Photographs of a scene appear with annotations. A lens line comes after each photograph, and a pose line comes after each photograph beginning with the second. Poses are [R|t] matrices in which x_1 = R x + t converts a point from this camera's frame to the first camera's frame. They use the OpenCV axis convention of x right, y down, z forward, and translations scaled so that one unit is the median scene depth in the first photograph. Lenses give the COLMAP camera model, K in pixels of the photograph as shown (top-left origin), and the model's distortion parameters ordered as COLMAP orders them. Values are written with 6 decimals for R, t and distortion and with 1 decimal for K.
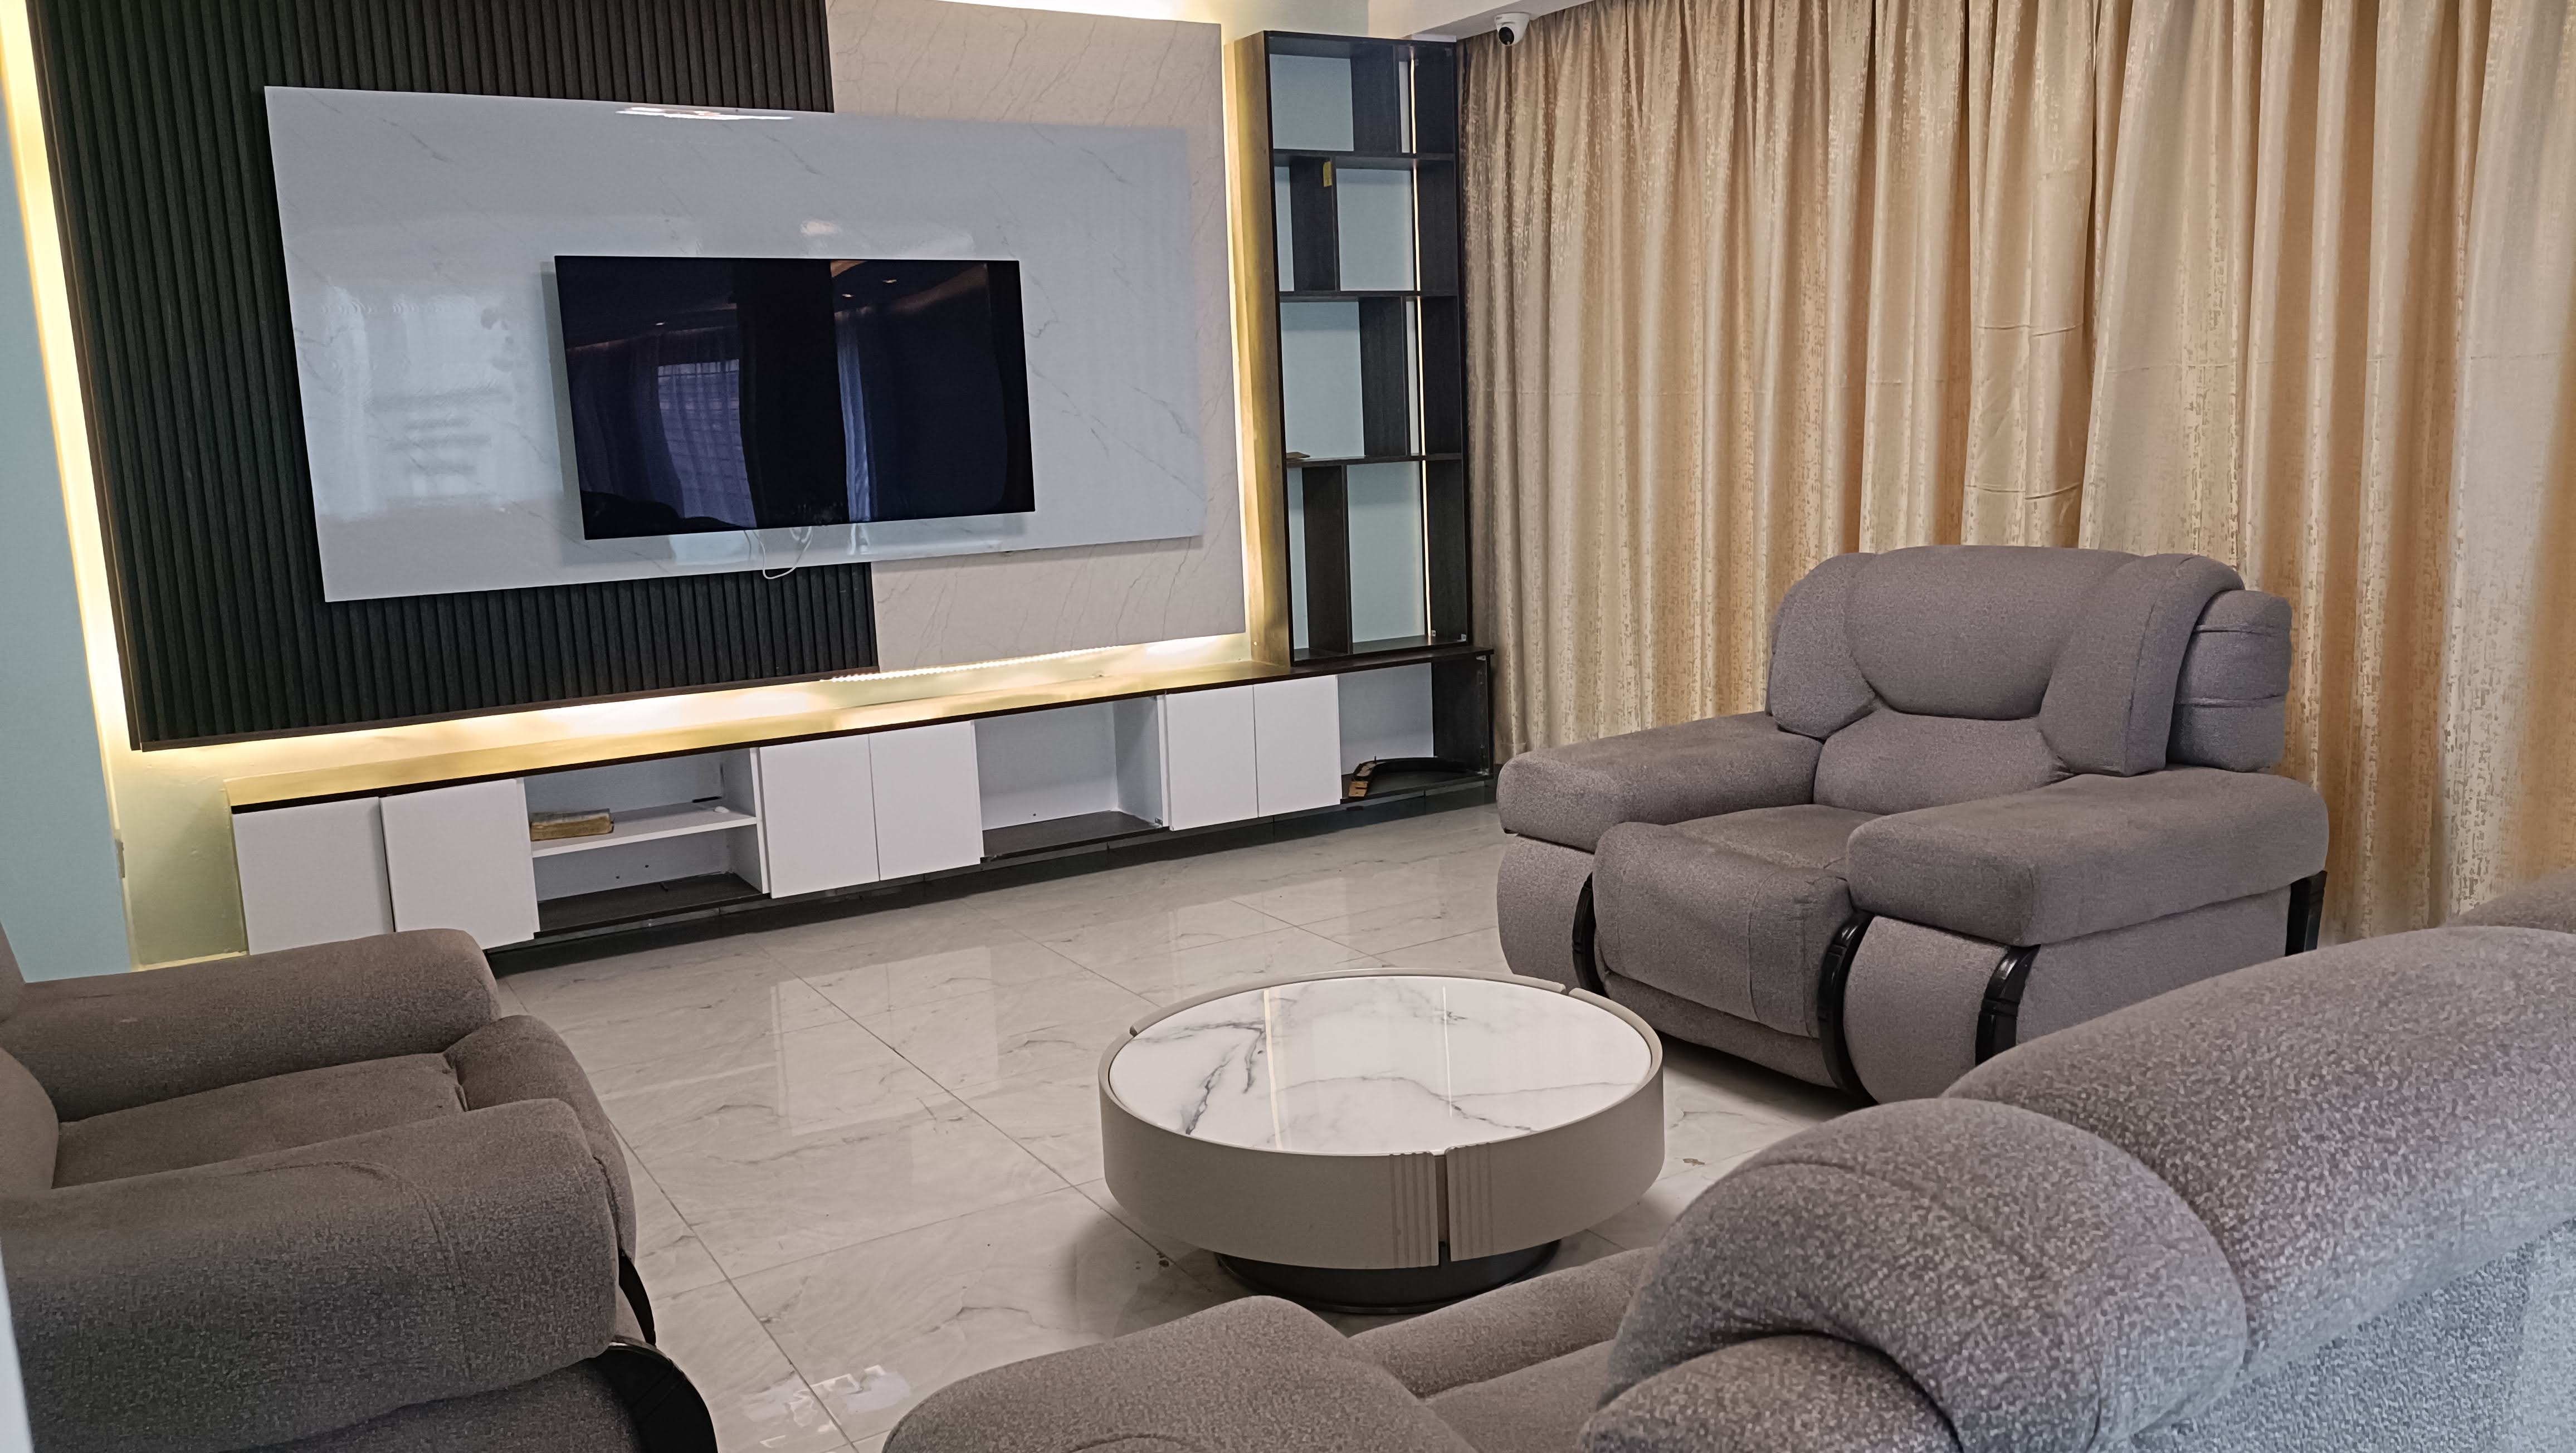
lens RADIAL K [[1891.1, 0, 1297.5], [0, 1891.1, 721.2], [0, 0, 1]] dist [0.038269, -0.002604]
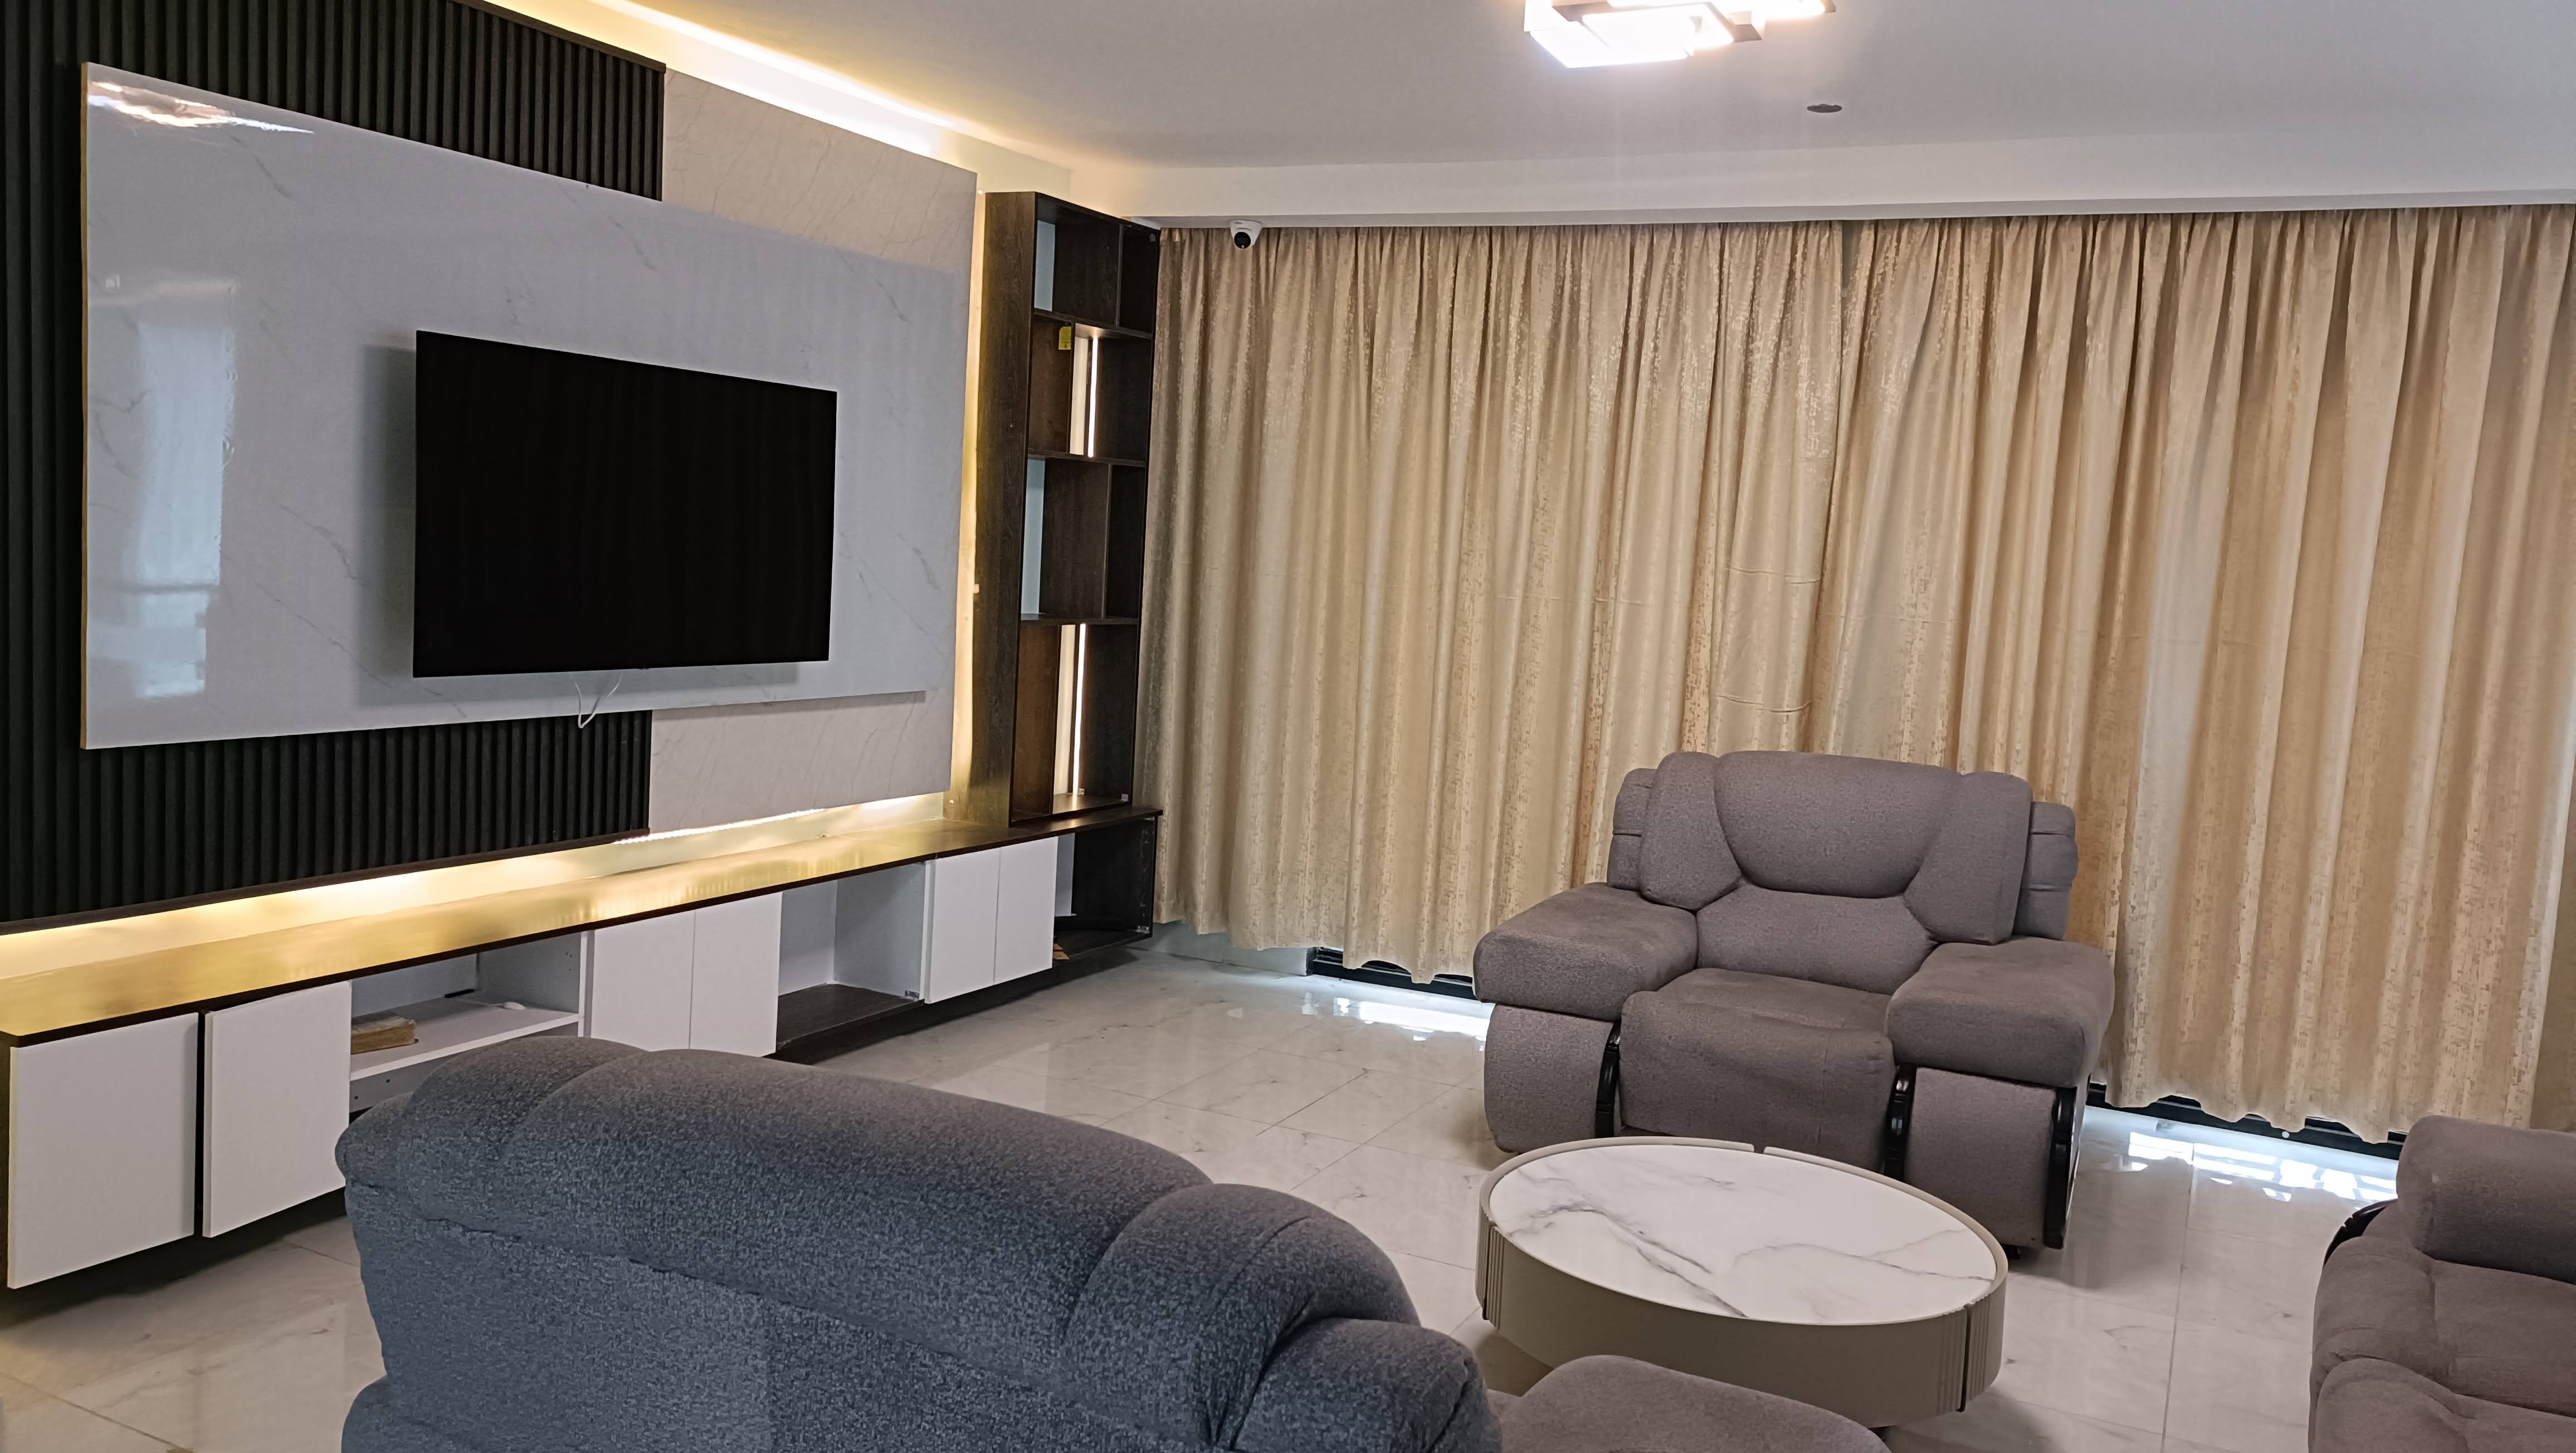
lens RADIAL K [[1880.1, 0, 1303.2], [0, 1880.1, 717.3], [0, 0, 1]] dist [0.071545, -0.073327]
pose [[0.844563, 0.039743, 0.533979, -0.416143], [-0.006168, 0.997898, -0.064516, -0.024768], [-0.535420, 0.051195, 0.843033, 0.102059]]
